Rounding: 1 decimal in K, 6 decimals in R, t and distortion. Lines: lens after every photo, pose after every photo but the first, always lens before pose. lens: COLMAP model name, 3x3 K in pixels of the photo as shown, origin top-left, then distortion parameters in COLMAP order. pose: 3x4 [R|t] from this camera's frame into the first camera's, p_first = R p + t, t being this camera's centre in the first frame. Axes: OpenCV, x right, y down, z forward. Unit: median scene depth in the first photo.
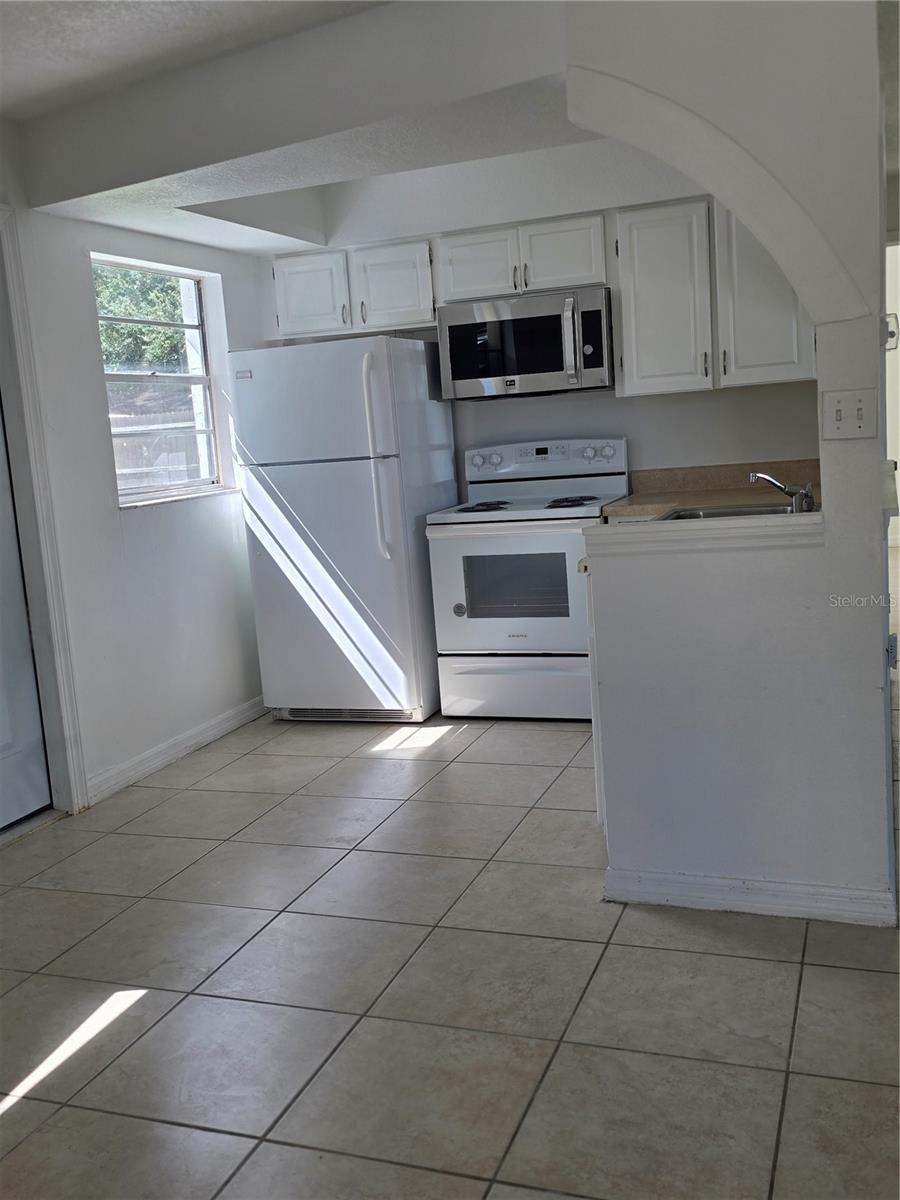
lens RADIAL K [[1125.4, 0, 454.1], [0, 1125.4, 598.6], [0, 0, 1]] dist [0.034211, 0.000000]
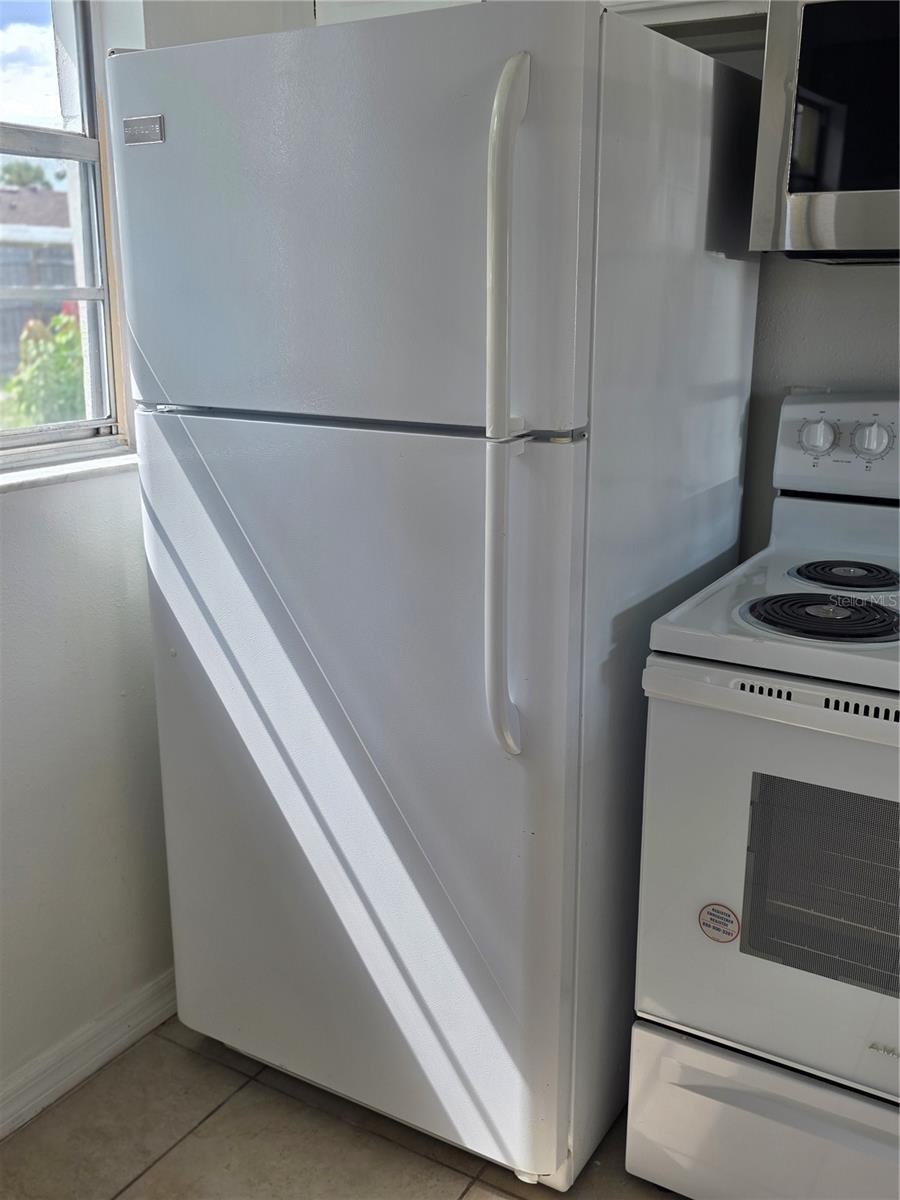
lens RADIAL K [[1125.4, 0, 444.9], [0, 1125.4, 604.6], [0, 0, 1]] dist [0.034211, 0.000000]
pose [[0.976859, 0.126927, -0.172153, -0.026933], [-0.104220, 0.985336, 0.135097, -0.112437], [0.186776, -0.114029, 0.975762, 0.661039]]
